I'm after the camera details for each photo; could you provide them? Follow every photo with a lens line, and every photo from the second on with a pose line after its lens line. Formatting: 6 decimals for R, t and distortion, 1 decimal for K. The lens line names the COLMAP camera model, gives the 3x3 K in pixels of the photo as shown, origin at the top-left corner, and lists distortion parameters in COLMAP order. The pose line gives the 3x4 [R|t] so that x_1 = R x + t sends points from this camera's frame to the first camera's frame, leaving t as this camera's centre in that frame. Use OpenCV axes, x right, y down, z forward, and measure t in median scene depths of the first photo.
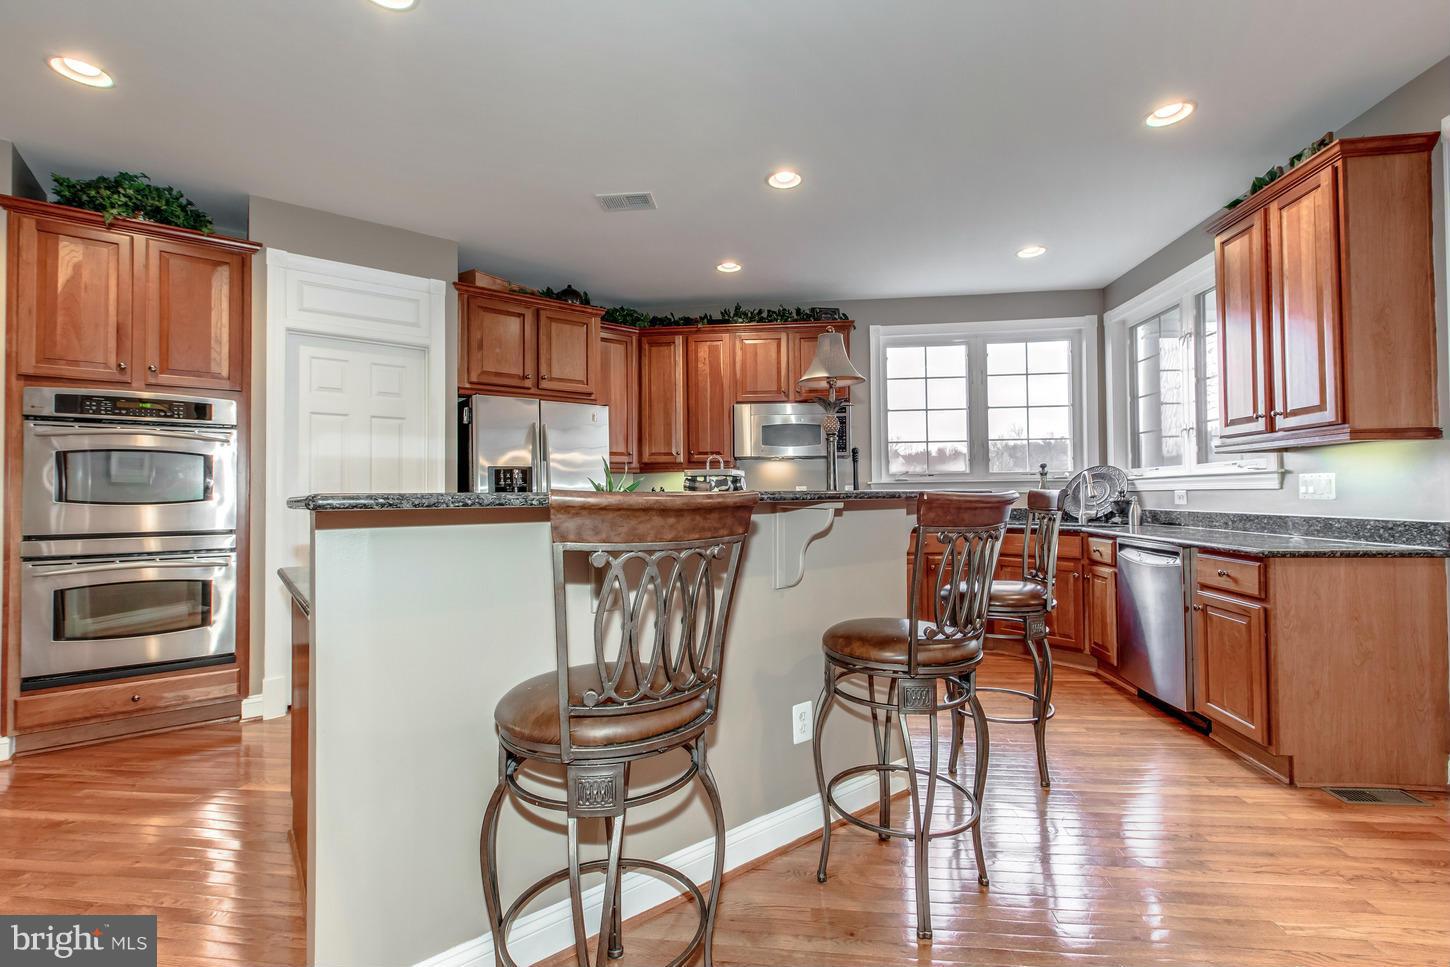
lens RADIAL K [[672.3, 0, 722.9], [0, 672.3, 484.7], [0, 0, 1]] dist [0.005589, 0.000963]
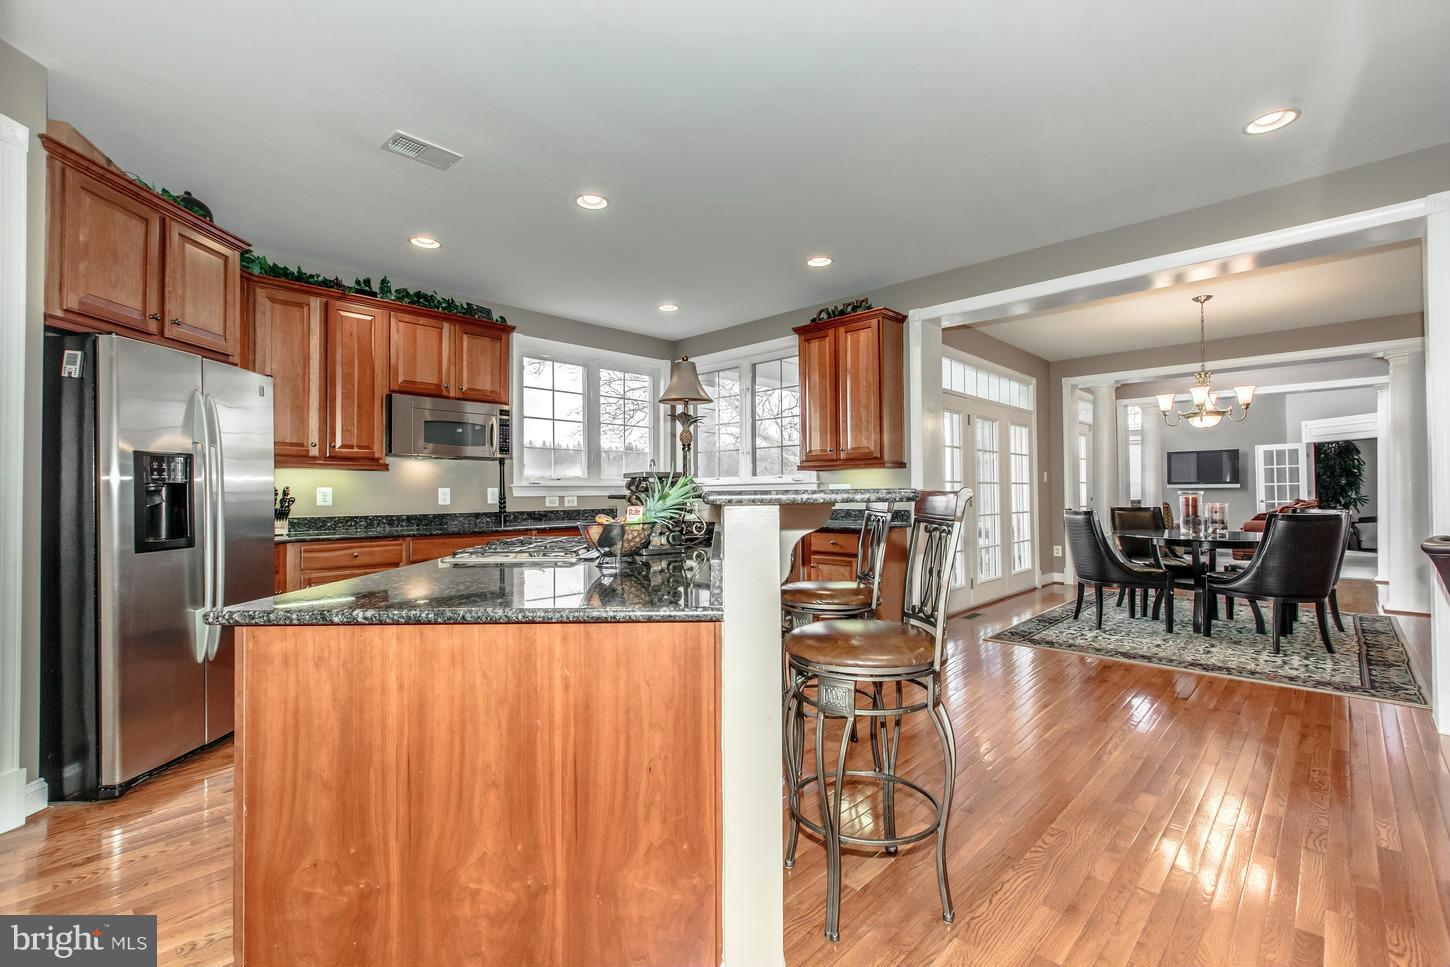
lens RADIAL K [[638.2, 0, 725.2], [0, 638.2, 484.5], [0, 0, 1]] dist [-0.005226, -0.000206]
pose [[0.595369, 0.014010, 0.803330, -0.435000], [-0.013198, 0.999884, -0.007657, 0.001480], [-0.803344, -0.006043, 0.595485, 0.170930]]
